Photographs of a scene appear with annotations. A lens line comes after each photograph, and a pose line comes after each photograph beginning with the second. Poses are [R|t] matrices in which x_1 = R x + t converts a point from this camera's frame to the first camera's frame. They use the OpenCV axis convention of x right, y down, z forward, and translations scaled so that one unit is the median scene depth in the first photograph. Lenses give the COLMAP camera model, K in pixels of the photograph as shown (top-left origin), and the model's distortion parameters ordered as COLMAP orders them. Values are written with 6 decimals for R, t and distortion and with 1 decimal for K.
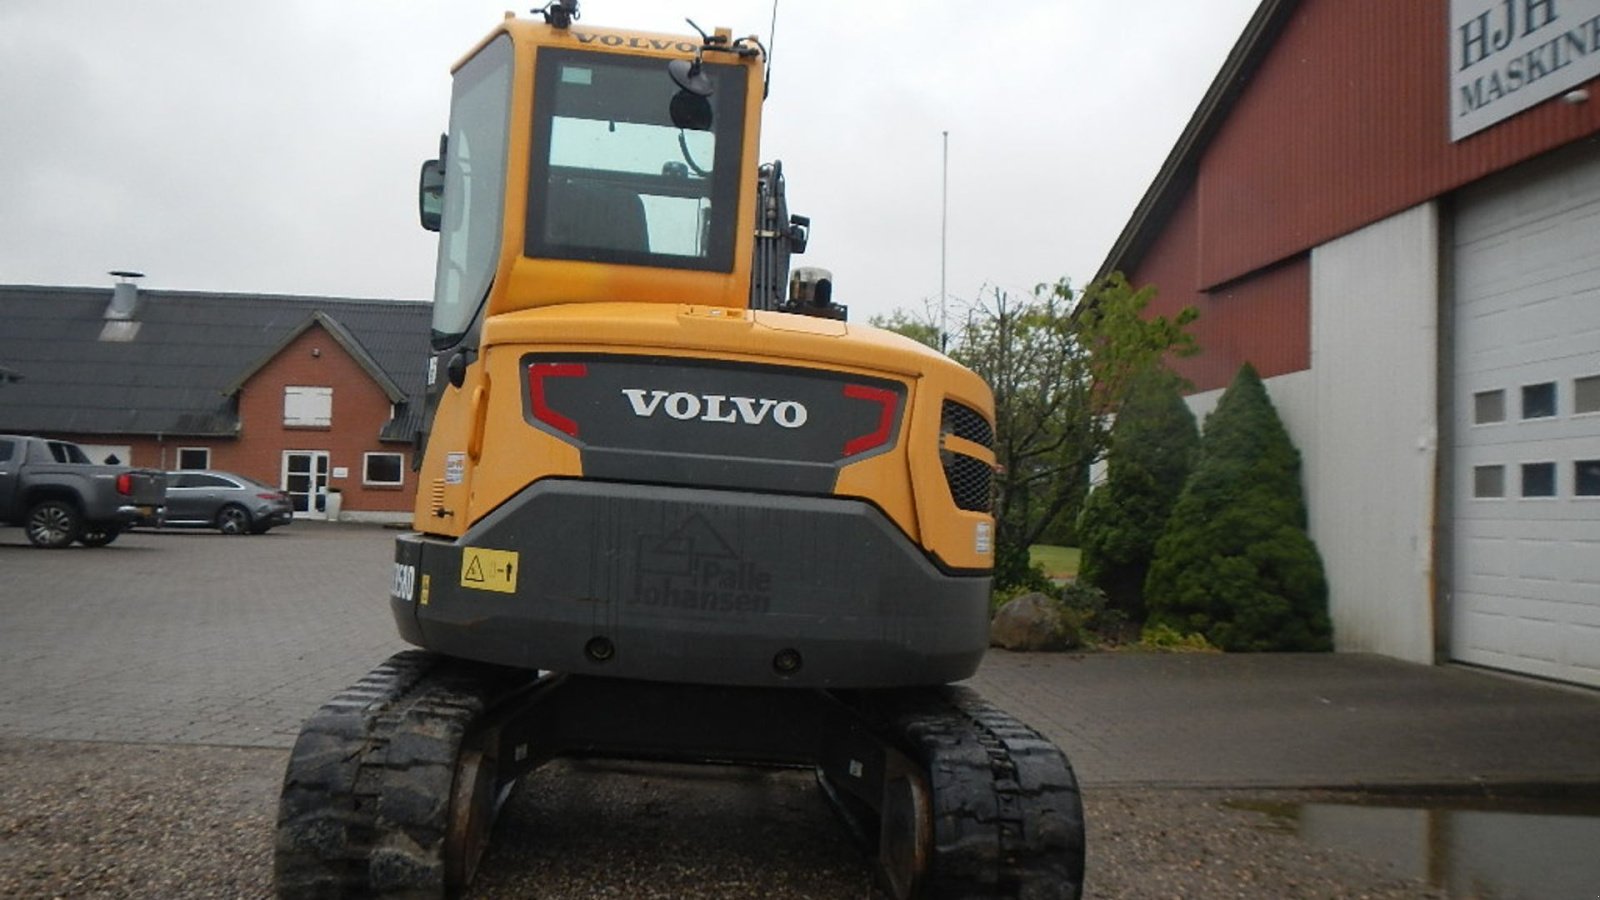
lens RADIAL K [[1332.6, 0, 785.5], [0, 1332.6, 447.4], [0, 0, 1]] dist [0.001287, -0.003004]
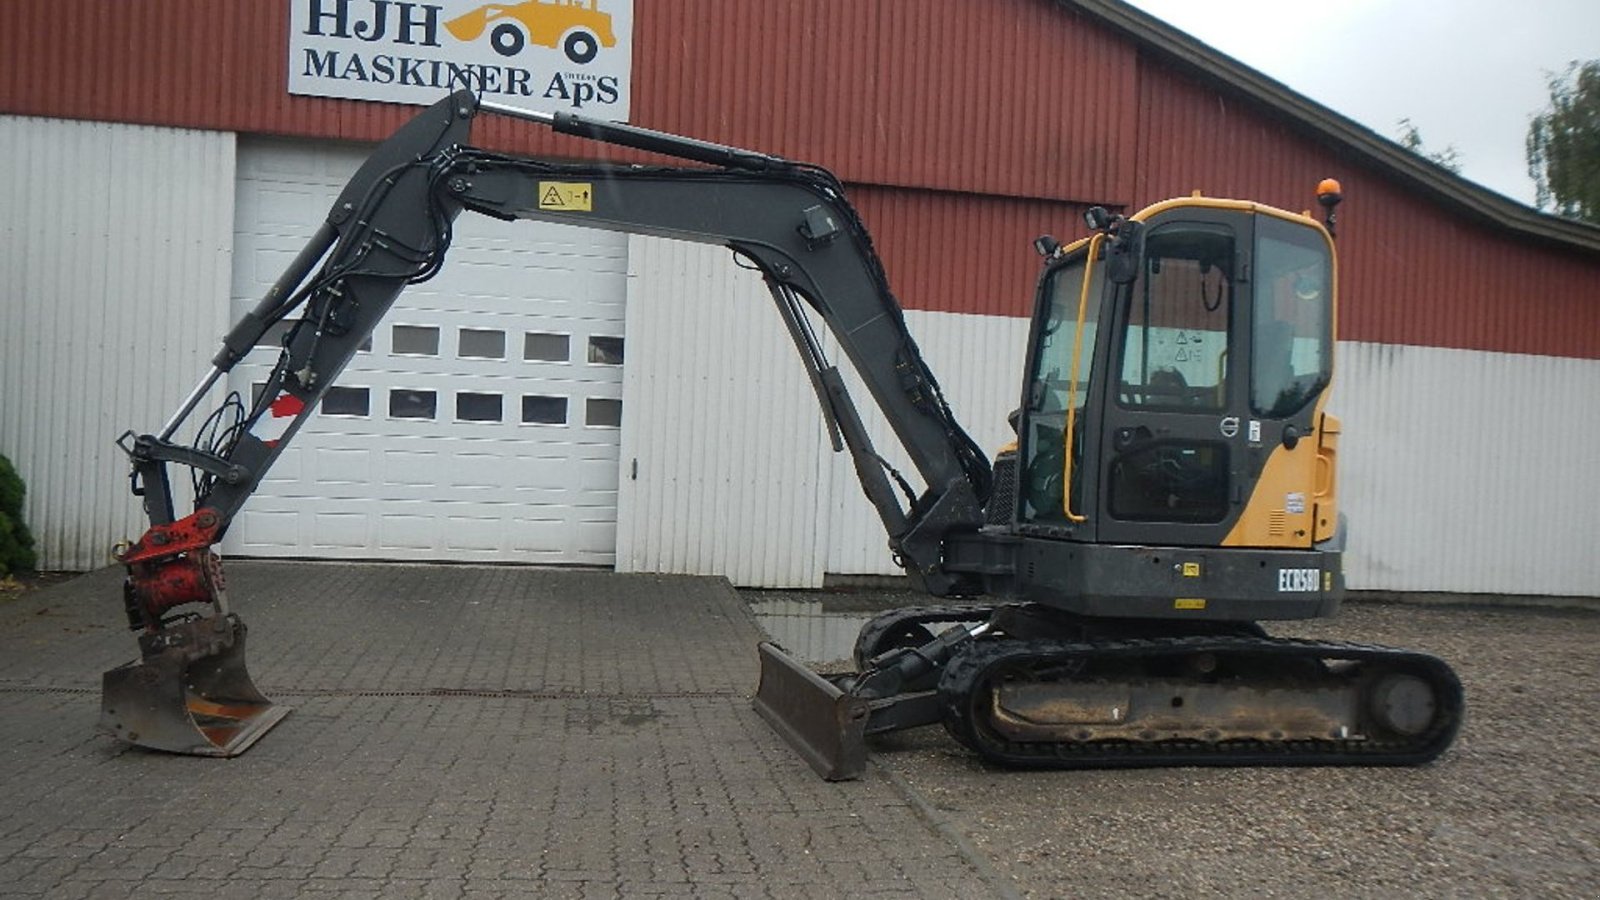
lens RADIAL K [[1332.7, 0, 805.6], [0, 1332.7, 448.7], [0, 0, 1]] dist [-0.006968, -0.005151]
pose [[-0.080840, -0.040706, 0.995896, -0.715426], [-0.101908, 0.994267, 0.032367, -0.016100], [-0.991504, -0.098873, -0.084525, 0.706788]]
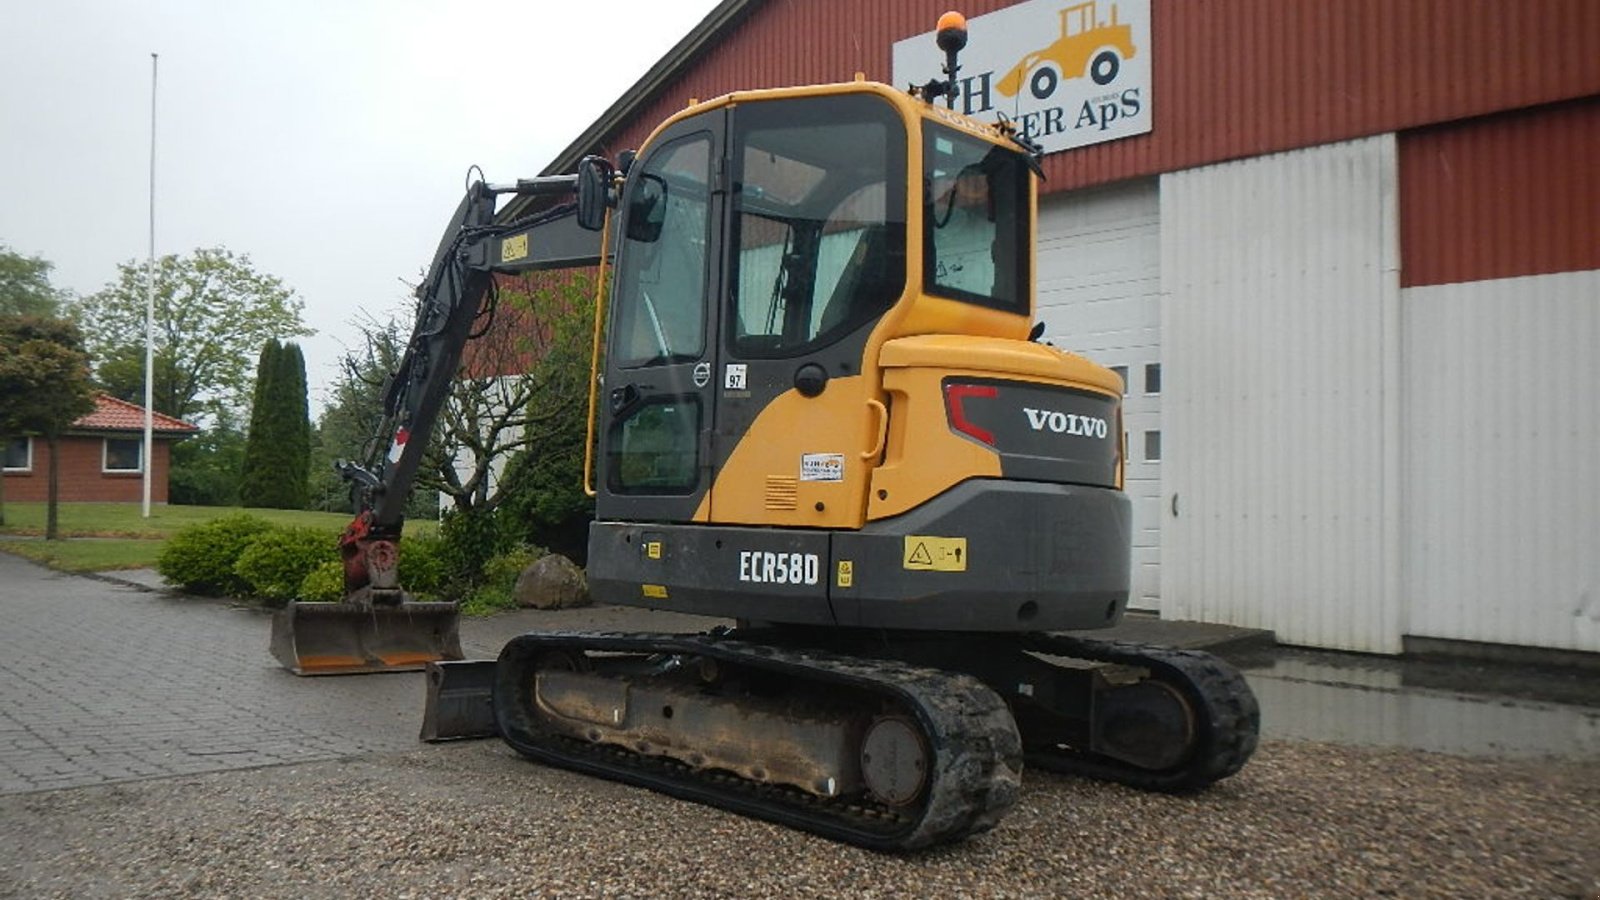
lens RADIAL K [[1338.9, 0, 792.5], [0, 1338.9, 452.2], [0, 0, 1]] dist [-0.012263, -0.015585]
pose [[0.793181, -0.002619, 0.608980, -0.394003], [-0.020631, 0.999301, 0.031169, -0.013529], [-0.608636, -0.037286, 0.792573, 0.040267]]
